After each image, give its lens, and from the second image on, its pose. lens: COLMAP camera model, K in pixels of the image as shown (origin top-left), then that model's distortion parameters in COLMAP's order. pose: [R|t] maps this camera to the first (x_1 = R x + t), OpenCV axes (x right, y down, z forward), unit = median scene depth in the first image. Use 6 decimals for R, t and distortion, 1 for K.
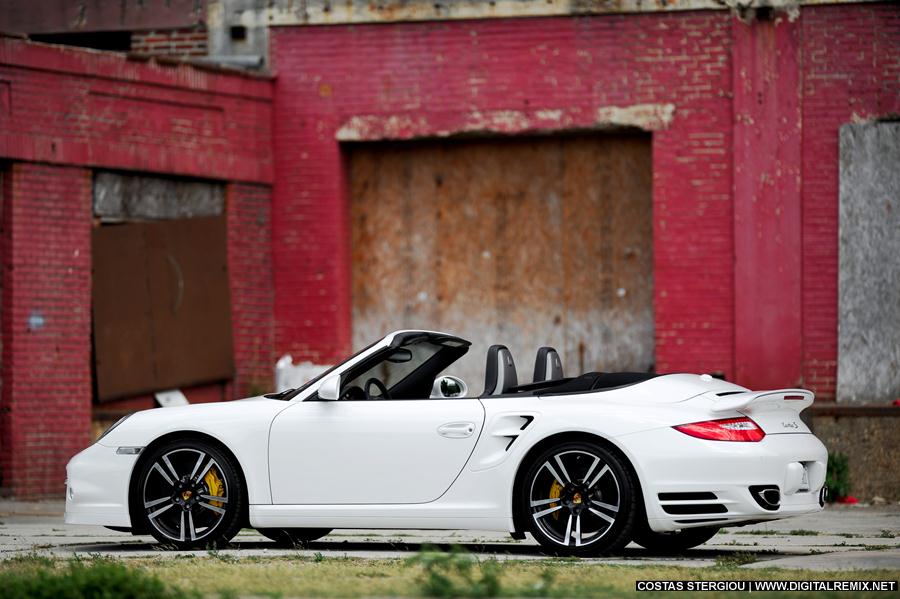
lens RADIAL K [[4988.6, 0, 450.0], [0, 4988.6, 299.5], [0, 0, 1]] dist [0.438446, 5.937361]
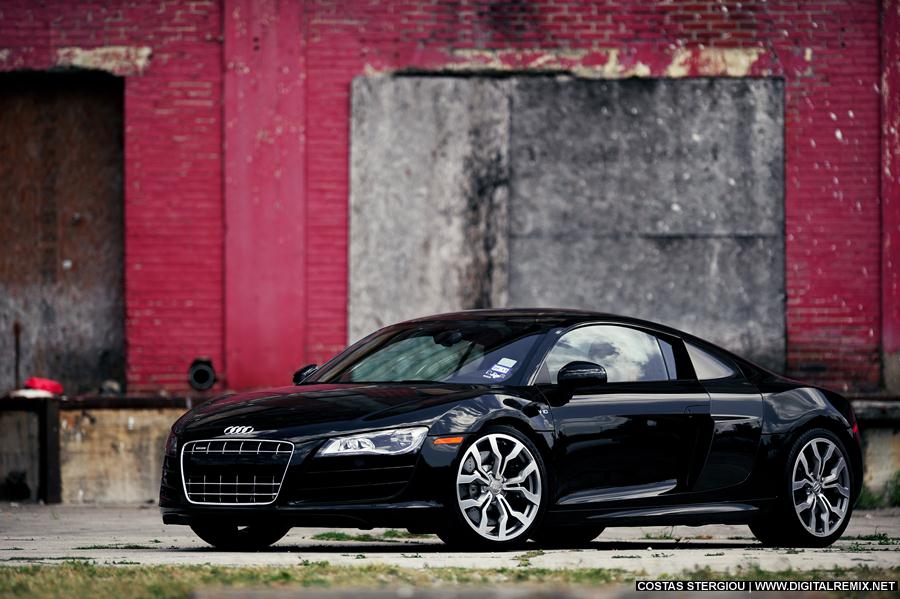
lens RADIAL K [[5122.9, 0, 450.0], [0, 5122.9, 299.5], [0, 0, 1]] dist [0.556520, -8.652552]
pose [[0.892219, 0.011672, 0.451451, -0.313017], [-0.011109, 0.999931, -0.003899, 0.007504], [-0.451465, -0.001537, 0.892287, 0.186465]]
